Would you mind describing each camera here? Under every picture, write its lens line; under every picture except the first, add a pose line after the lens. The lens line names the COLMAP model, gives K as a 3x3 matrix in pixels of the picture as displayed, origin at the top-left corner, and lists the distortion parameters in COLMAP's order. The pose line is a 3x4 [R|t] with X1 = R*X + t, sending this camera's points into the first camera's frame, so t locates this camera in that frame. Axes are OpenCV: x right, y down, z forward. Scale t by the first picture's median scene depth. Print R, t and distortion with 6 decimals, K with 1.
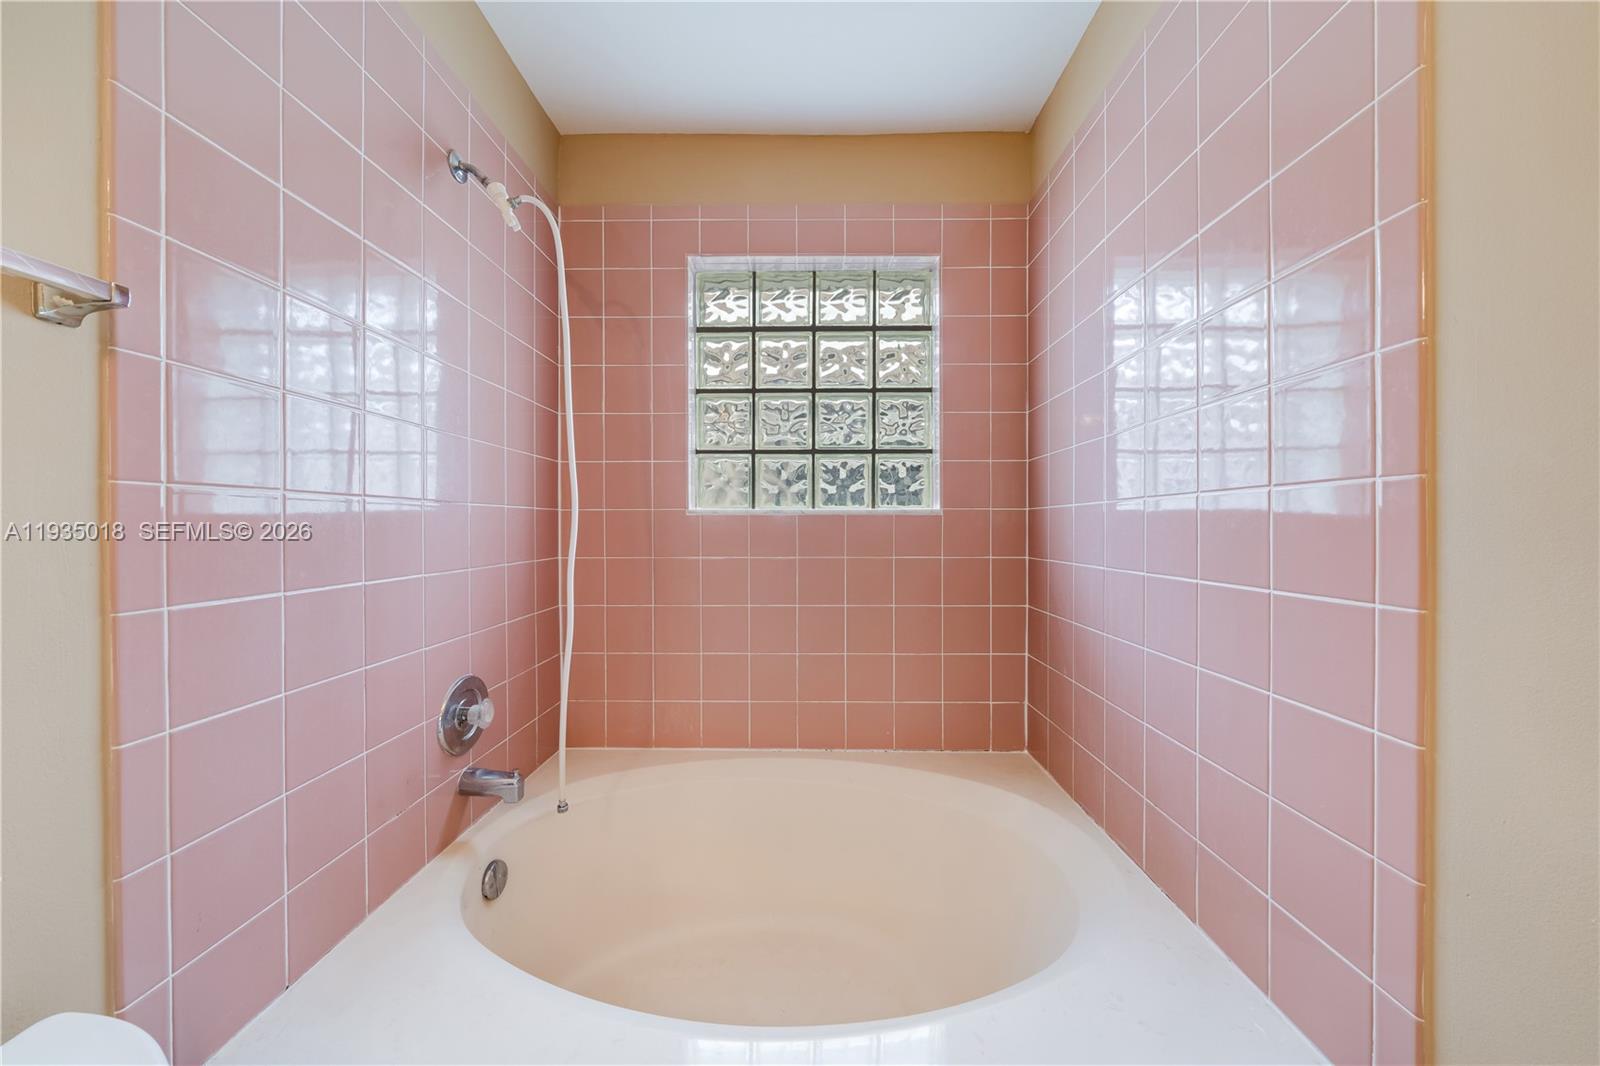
lens RADIAL K [[546.1, 0, 796.3], [0, 546.1, 529.2], [0, 0, 1]] dist [-0.007513, 0.000217]
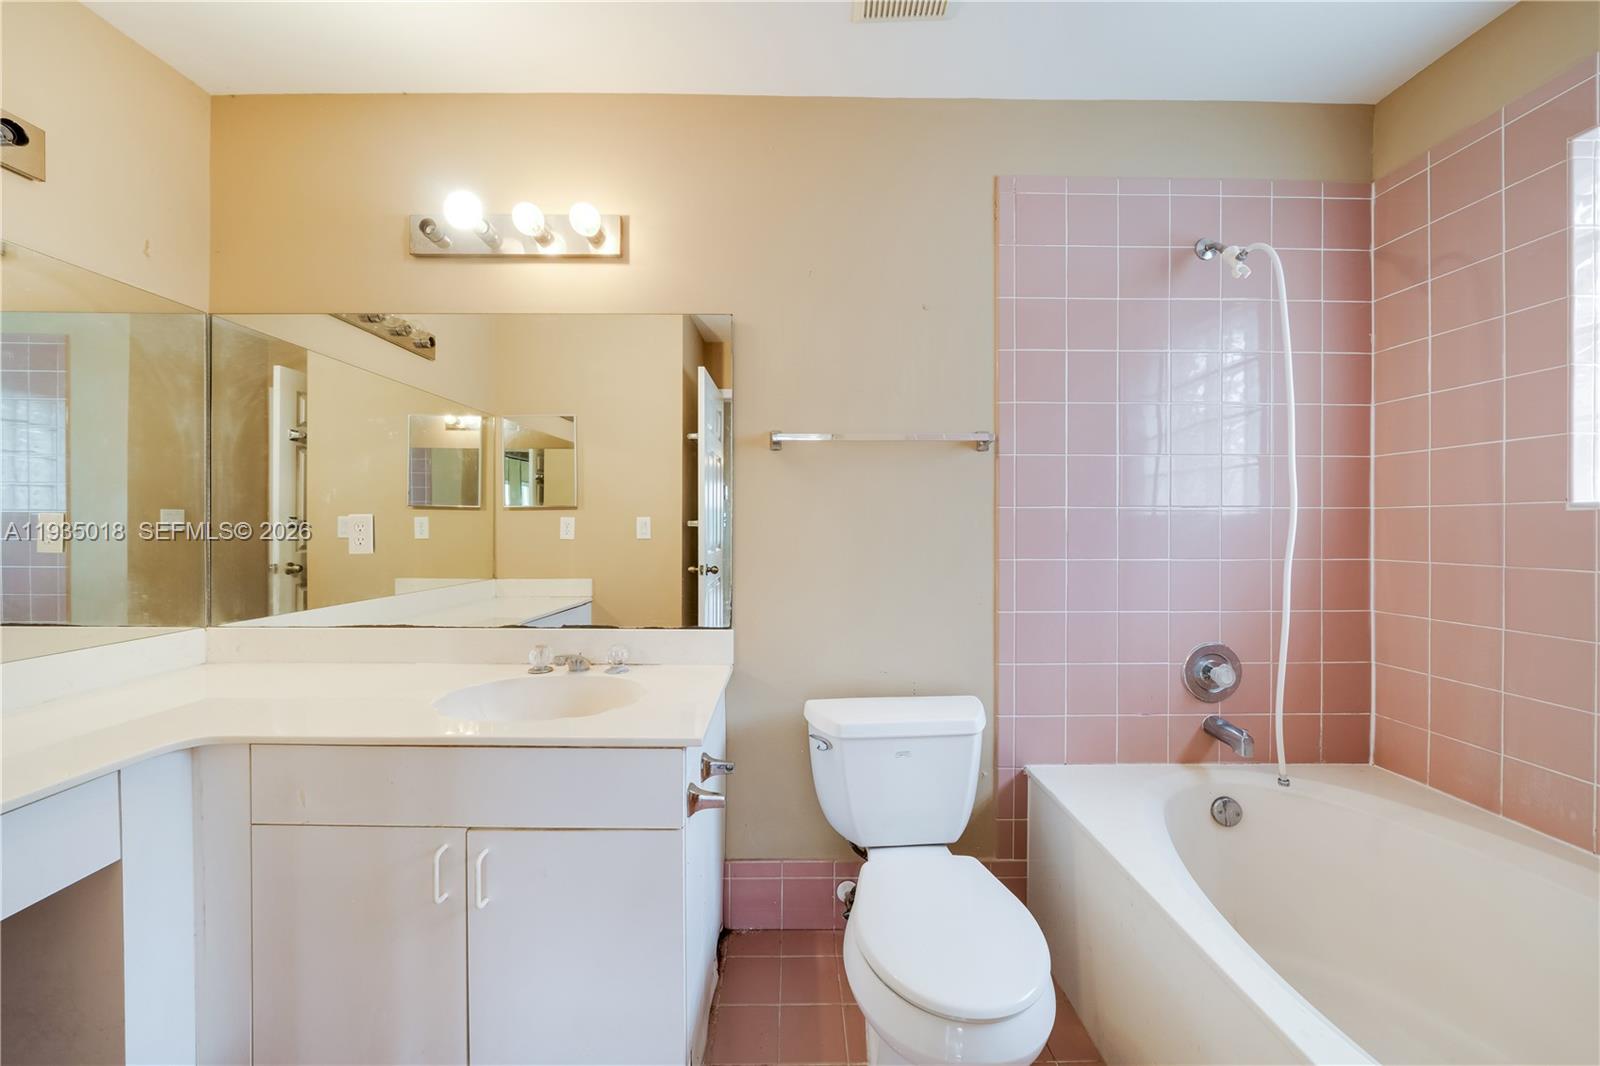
lens RADIAL K [[686.7, 0, 798.3], [0, 686.7, 522.4], [0, 0, 1]] dist [-0.001047, 0.000059]
pose [[0.042493, -0.003580, -0.999090, 0.946813], [-0.006991, 0.999968, -0.003880, 0.001656], [0.999072, 0.007149, 0.042466, -0.040280]]
